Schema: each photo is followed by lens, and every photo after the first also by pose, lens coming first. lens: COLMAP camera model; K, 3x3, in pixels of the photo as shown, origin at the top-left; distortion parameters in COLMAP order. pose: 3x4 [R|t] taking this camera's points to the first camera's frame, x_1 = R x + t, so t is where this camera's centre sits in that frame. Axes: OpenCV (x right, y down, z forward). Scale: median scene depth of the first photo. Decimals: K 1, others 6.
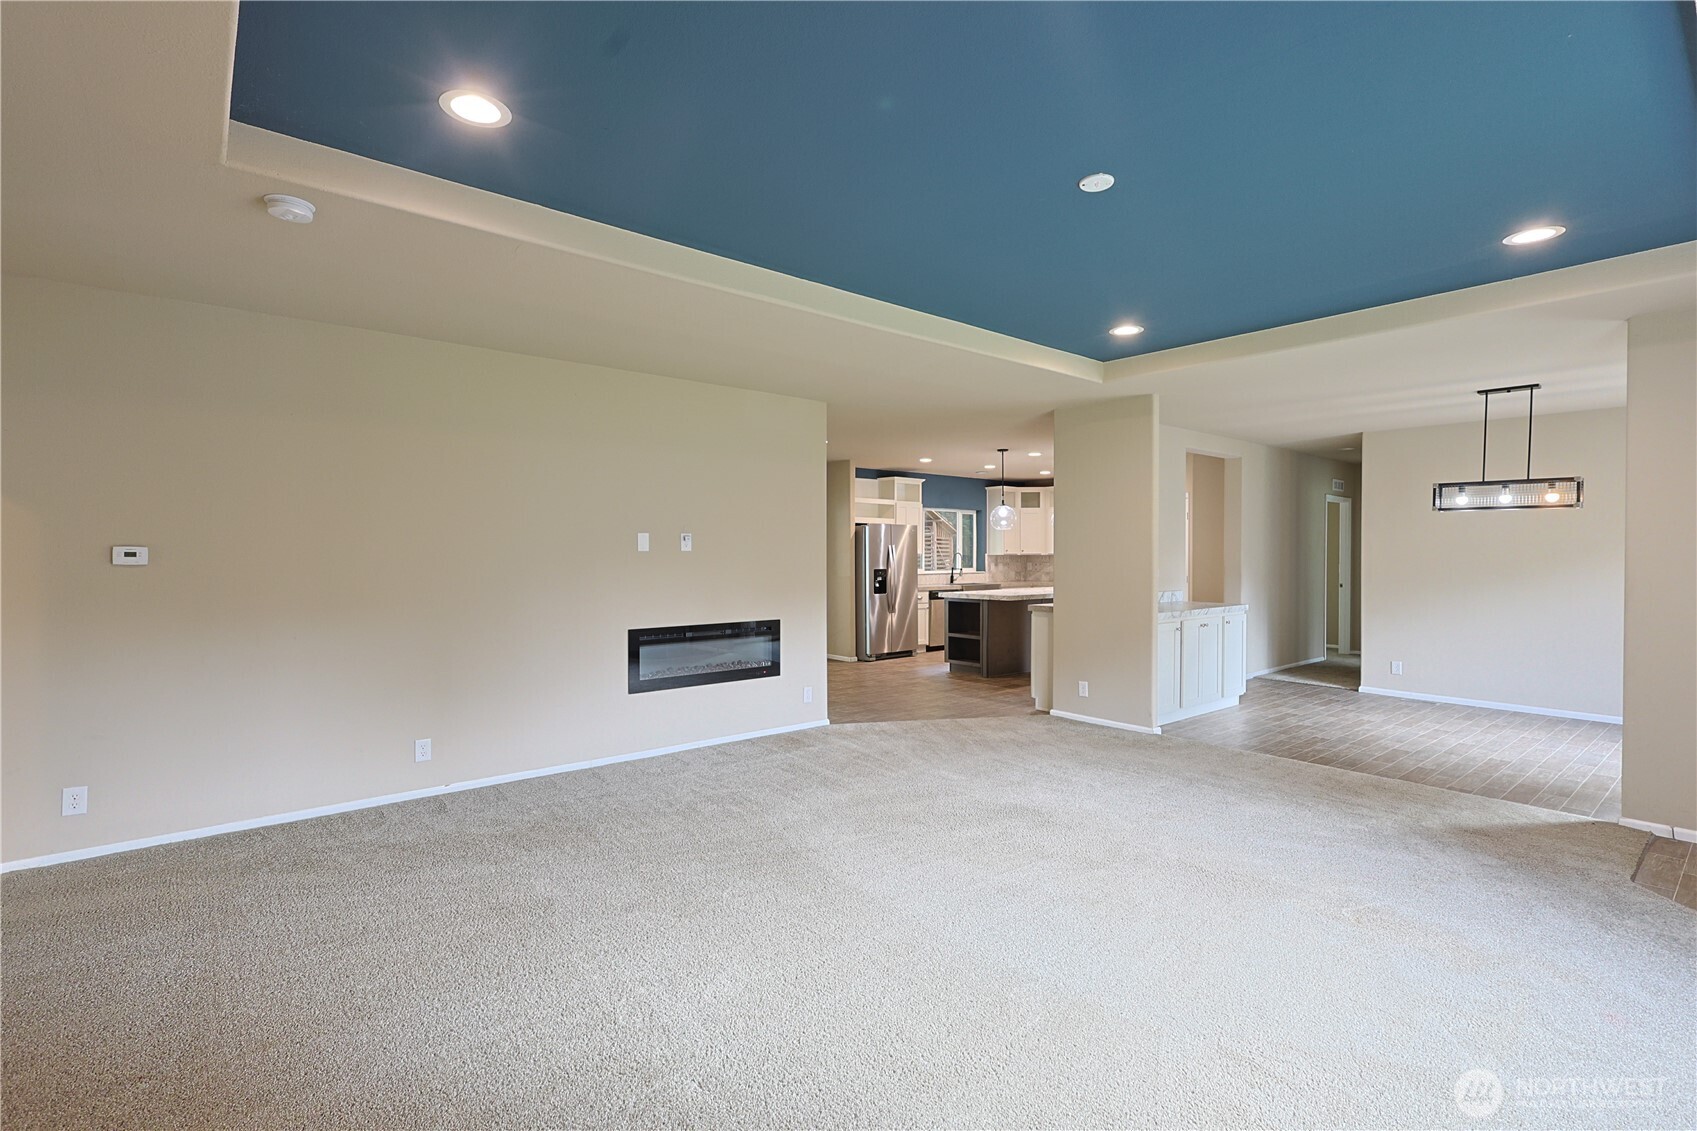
lens RADIAL K [[786.1, 0, 863.6], [0, 786.1, 560.7], [0, 0, 1]] dist [0.010077, -0.002547]
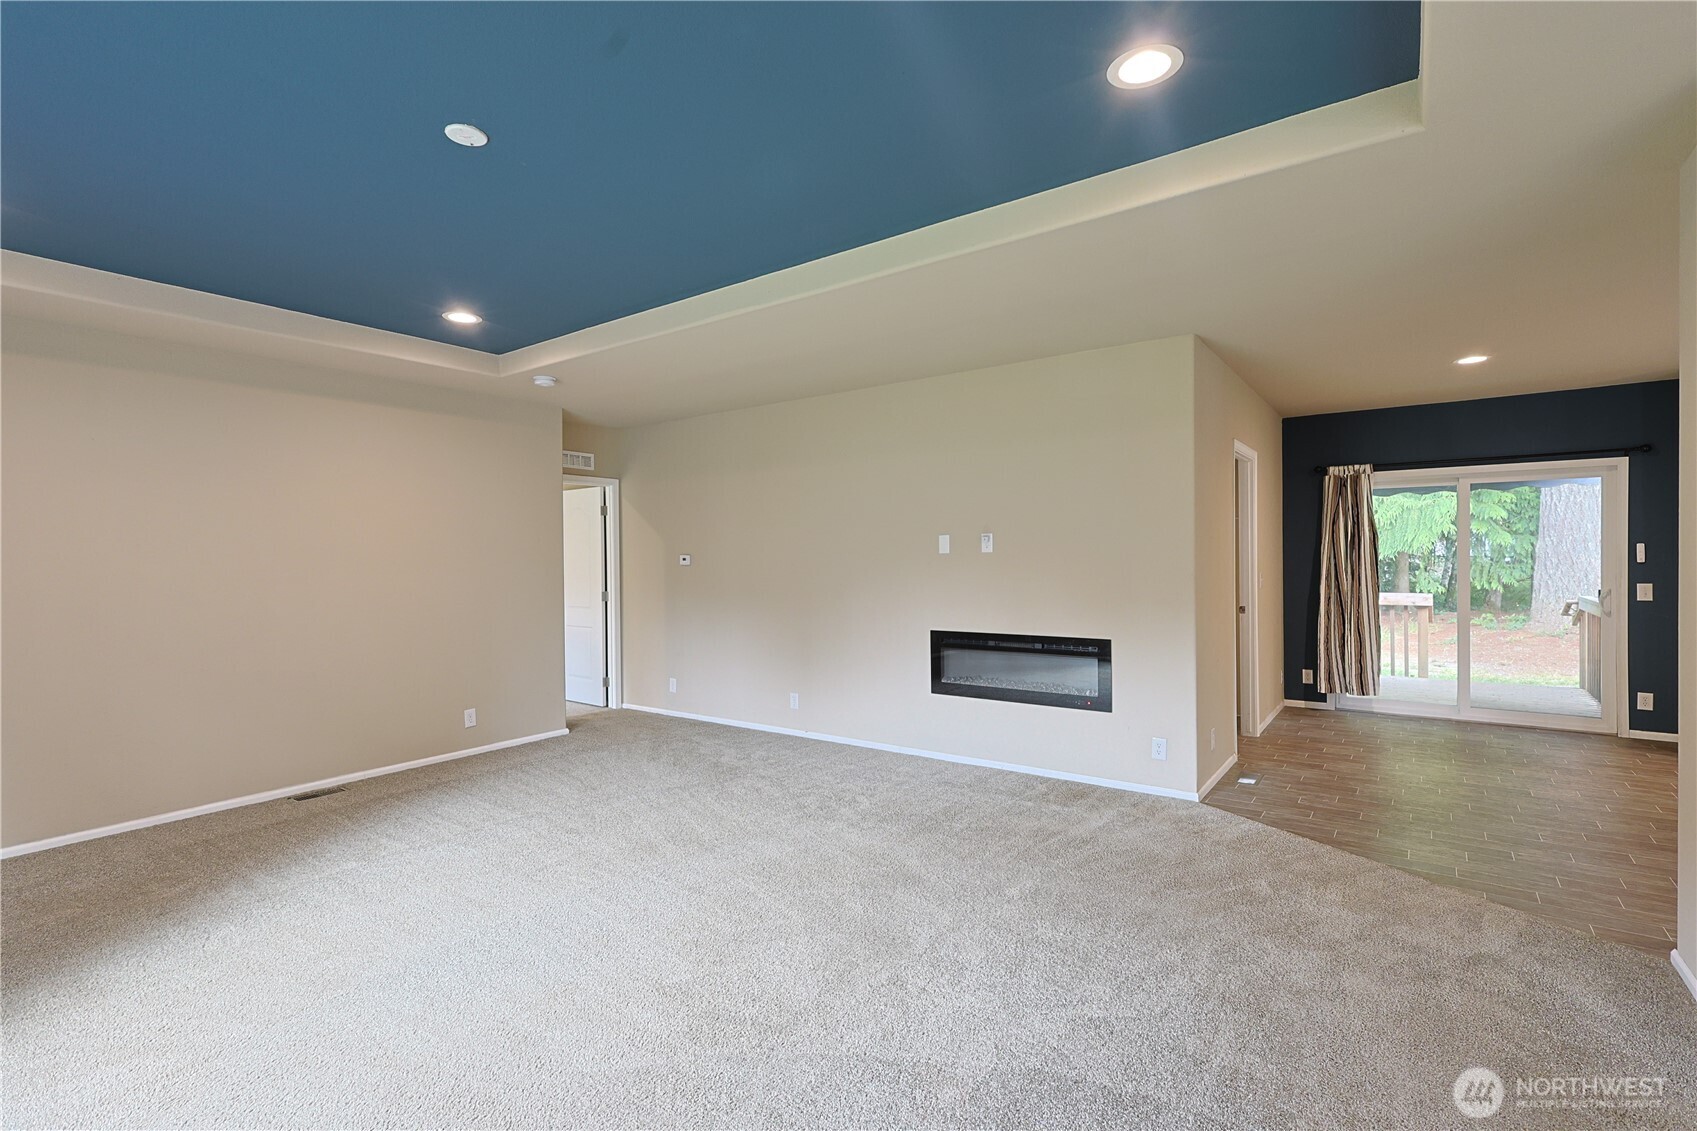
lens RADIAL K [[786.1, 0, 848.2], [0, 786.1, 558.4], [0, 0, 1]] dist [0.010077, -0.002547]
pose [[0.231044, -0.003131, -0.972938, 0.639320], [0.000547, 0.999995, -0.003089, -0.002559], [0.972943, 0.000181, 0.231045, 0.625880]]
